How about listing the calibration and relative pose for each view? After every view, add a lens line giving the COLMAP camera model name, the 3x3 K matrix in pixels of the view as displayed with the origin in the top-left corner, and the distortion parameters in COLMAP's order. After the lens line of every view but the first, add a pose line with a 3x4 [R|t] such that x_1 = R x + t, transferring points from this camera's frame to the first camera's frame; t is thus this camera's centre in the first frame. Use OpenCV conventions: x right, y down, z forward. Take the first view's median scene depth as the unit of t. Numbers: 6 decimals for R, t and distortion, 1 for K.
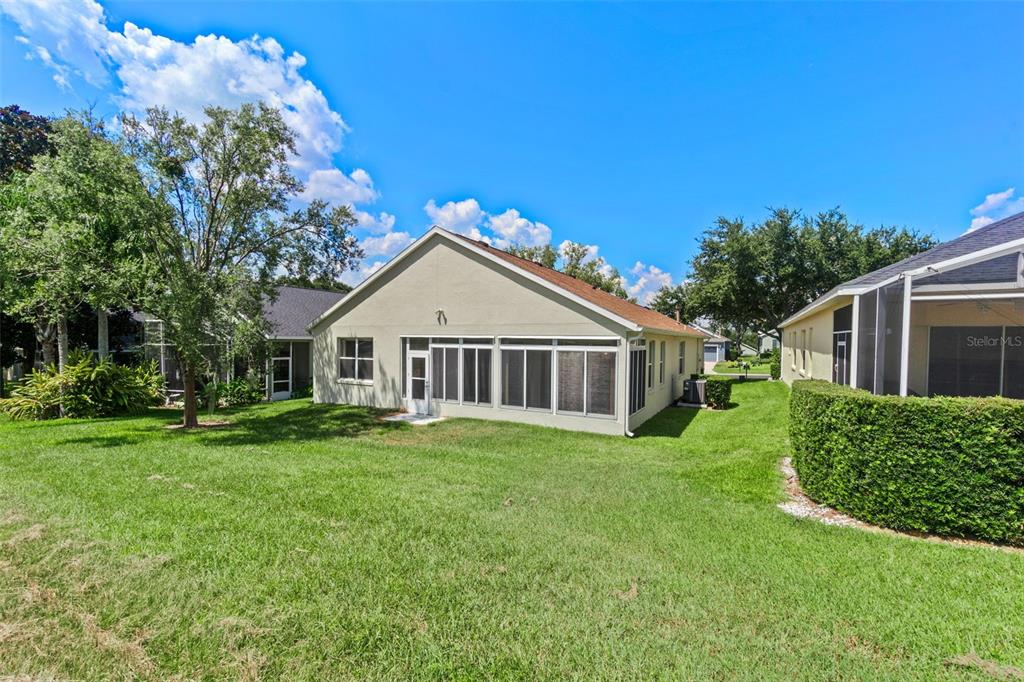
lens RADIAL K [[456.8, 0, 511.3], [0, 456.8, 345.6], [0, 0, 1]] dist [0.000711, -0.001314]
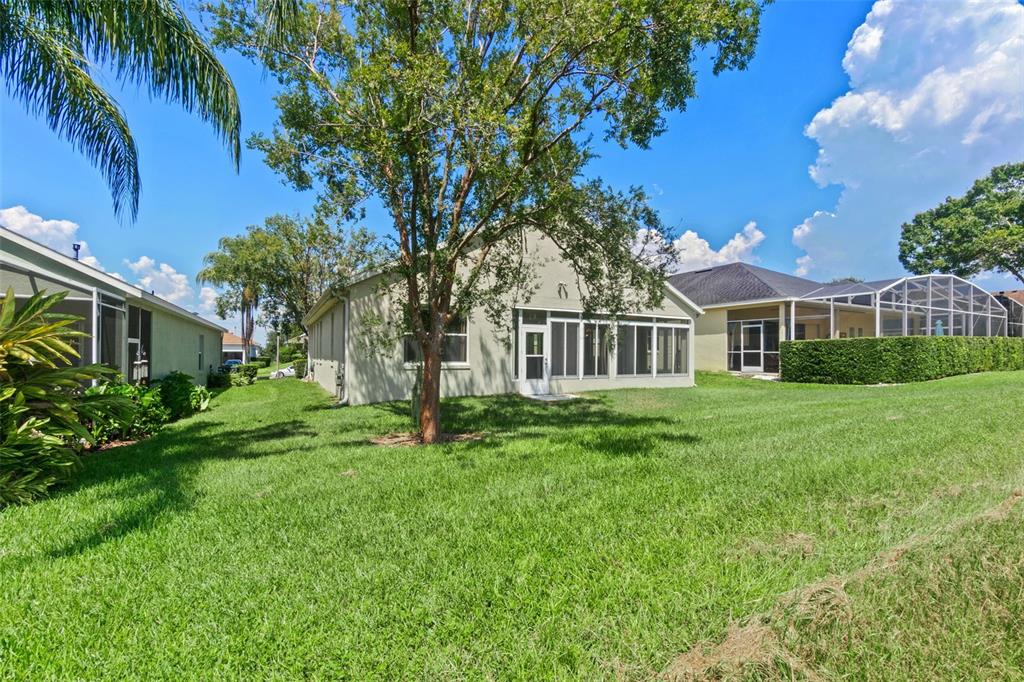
lens RADIAL K [[456.8, 0, 511.7], [0, 456.8, 345.8], [0, 0, 1]] dist [0.000711, -0.001314]
pose [[0.507950, 0.010930, 0.861317, -1.002579], [0.018395, 0.999554, -0.023532, 0.073094], [-0.861190, 0.027797, 0.507522, 0.590345]]
